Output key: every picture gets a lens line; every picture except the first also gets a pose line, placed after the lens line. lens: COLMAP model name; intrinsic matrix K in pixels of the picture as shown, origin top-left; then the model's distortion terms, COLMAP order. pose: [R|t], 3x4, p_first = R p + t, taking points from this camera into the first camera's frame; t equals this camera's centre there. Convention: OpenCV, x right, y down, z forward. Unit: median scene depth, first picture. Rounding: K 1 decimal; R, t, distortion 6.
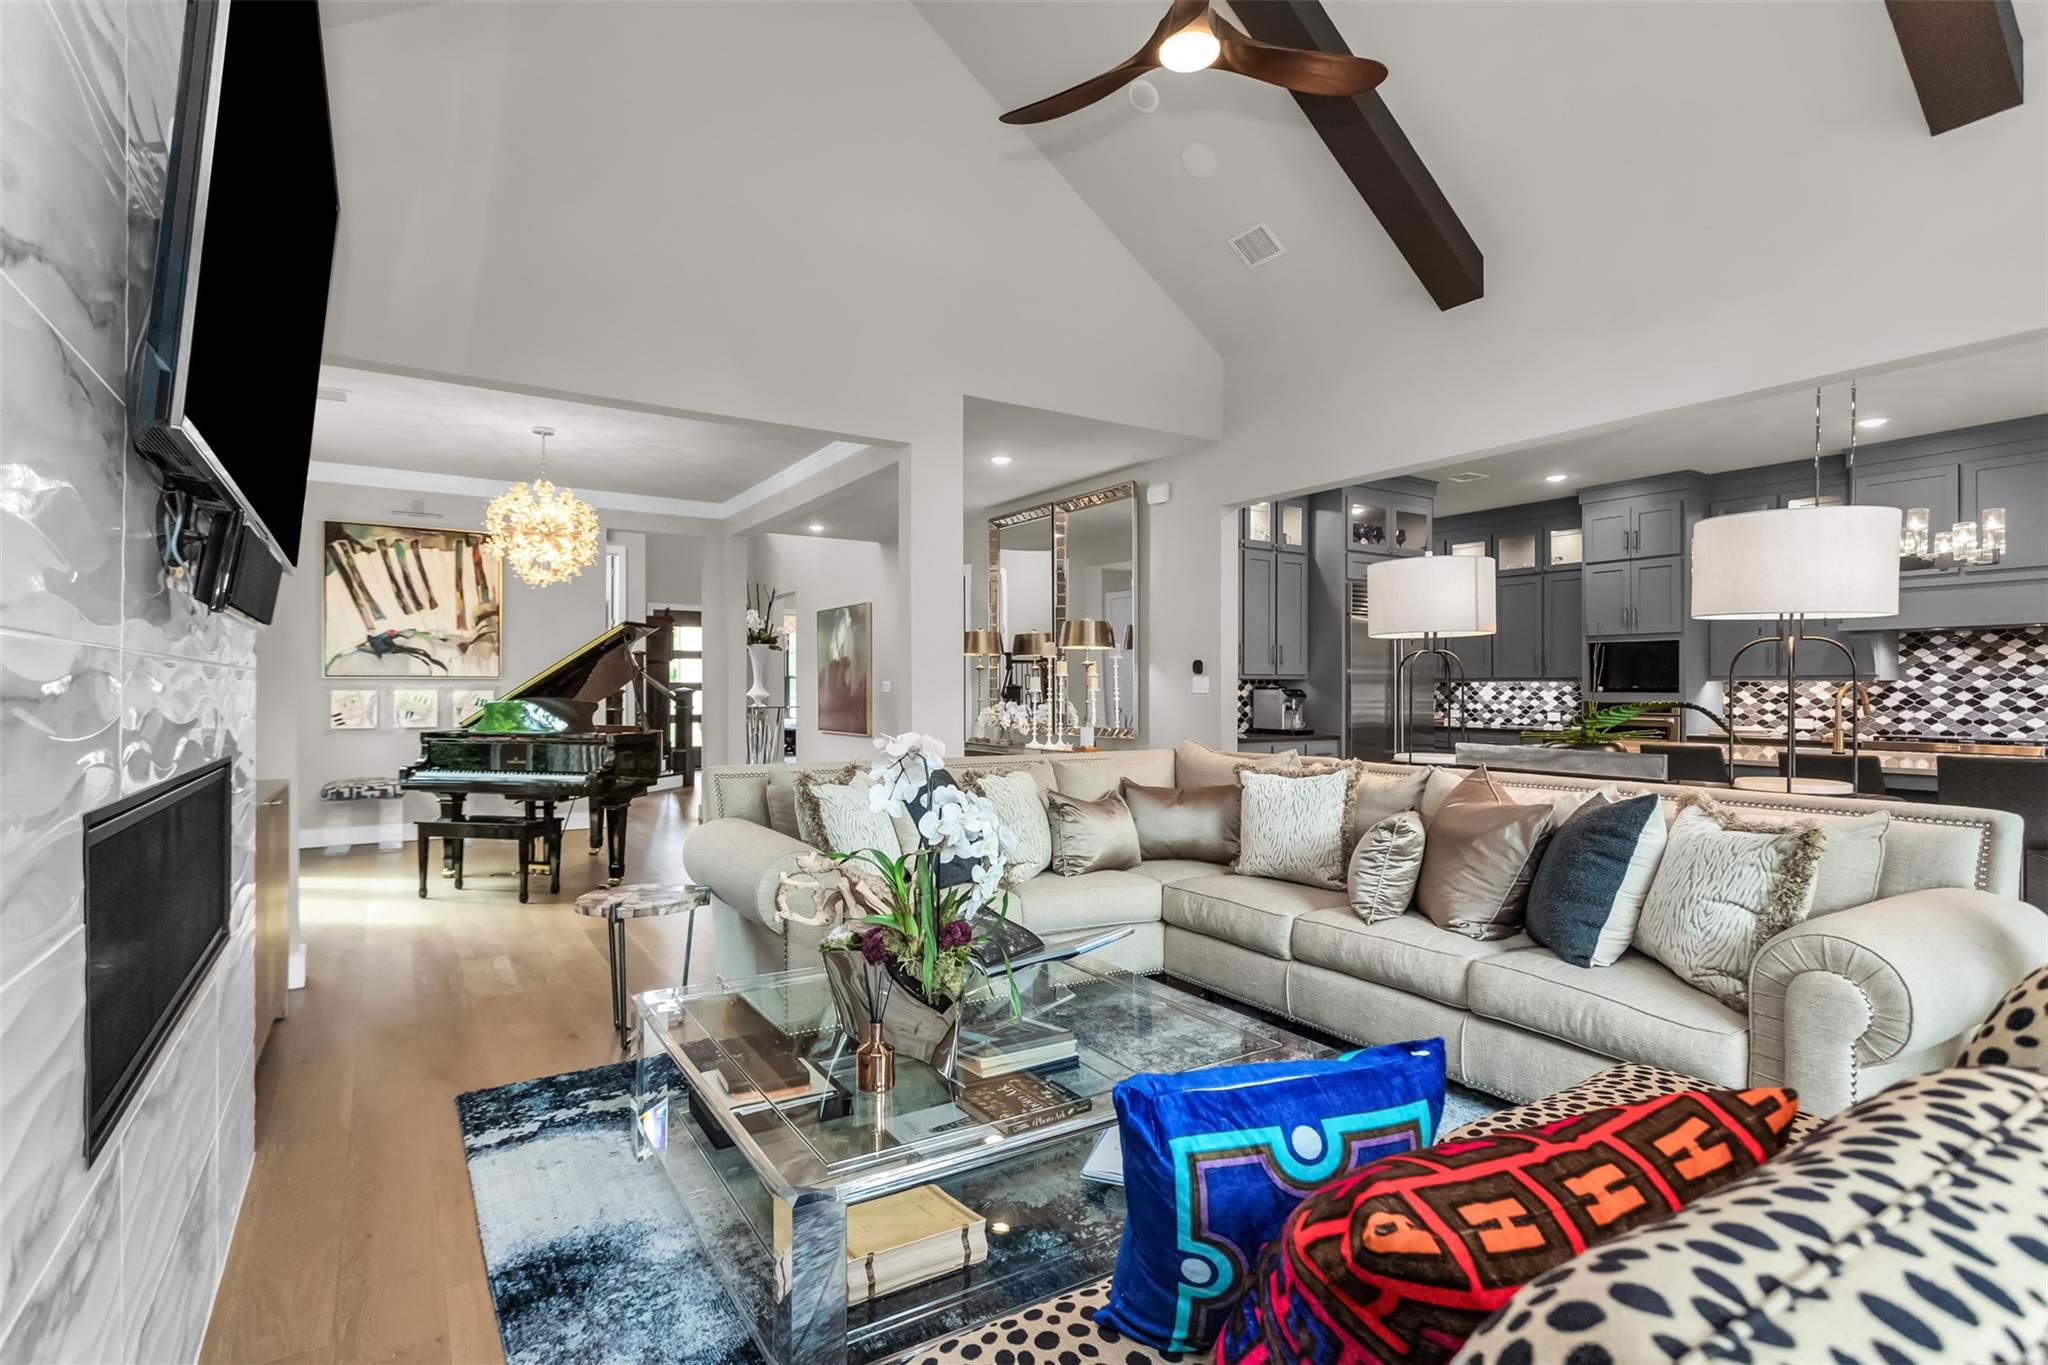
lens RADIAL K [[993.7, 0, 1012.0], [0, 993.7, 681.3], [0, 0, 1]] dist [0.009661, -0.000276]
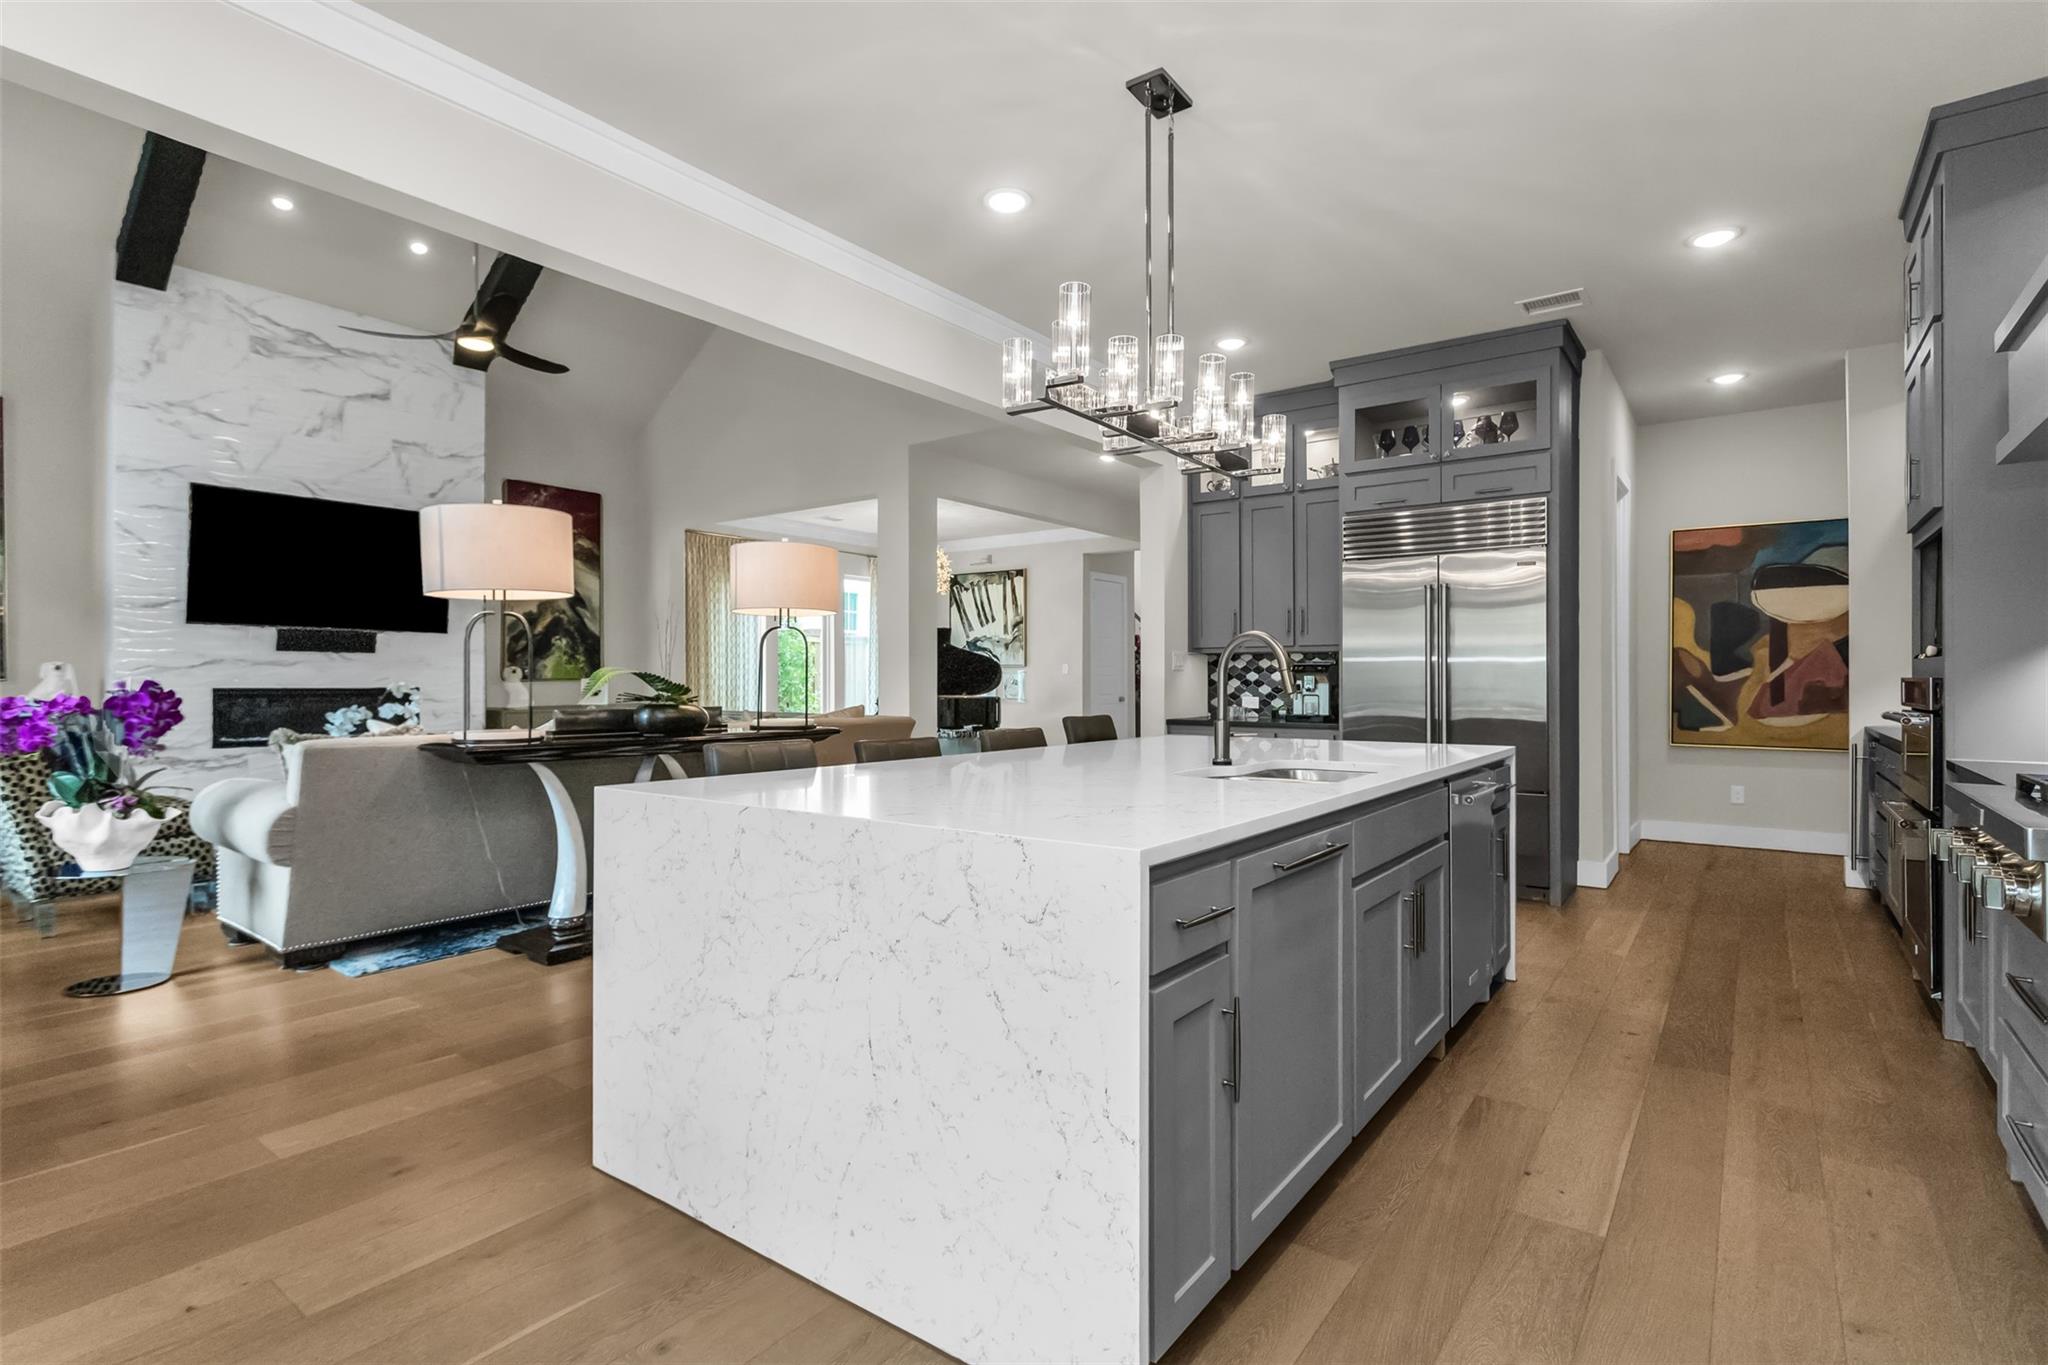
lens RADIAL K [[993.7, 0, 1023.2], [0, 993.7, 679.8], [0, 0, 1]] dist [0.009661, -0.000276]
pose [[0.376186, 0.002113, -0.926542, 1.053773], [0.003367, 0.999988, 0.003647, 0.015234], [0.926538, -0.004491, 0.376175, 0.529508]]
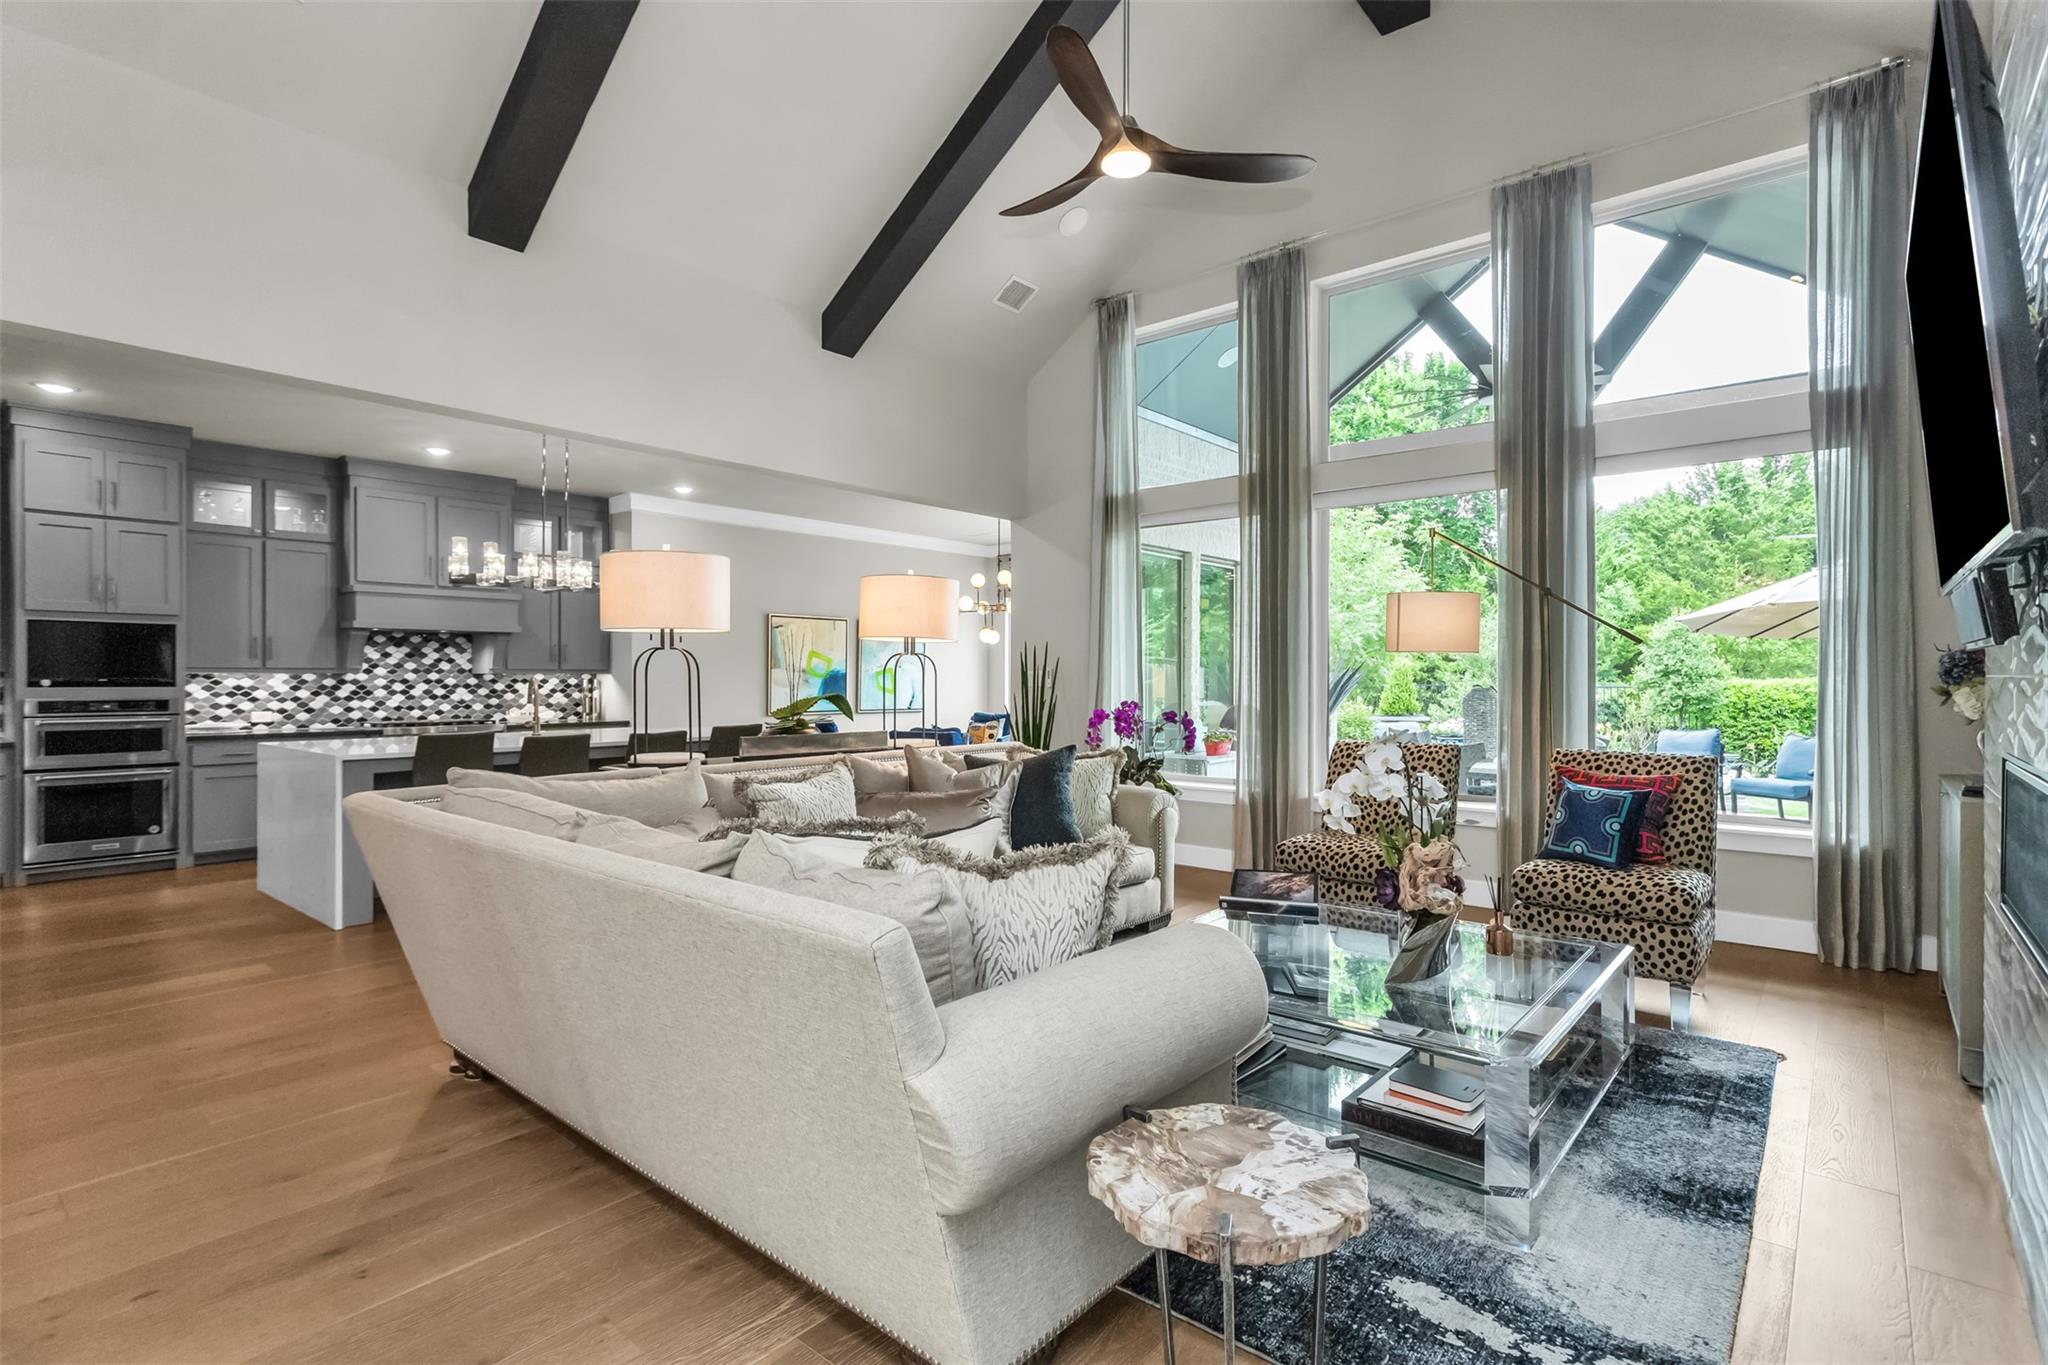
lens RADIAL K [[993.7, 0, 1023.8], [0, 993.7, 684.1], [0, 0, 1]] dist [0.009661, -0.000276]
pose [[-0.311636, -0.008689, 0.950162, -0.397693], [-0.007247, 0.999951, 0.006767, -0.001887], [-0.950174, -0.004777, -0.311683, 0.637343]]
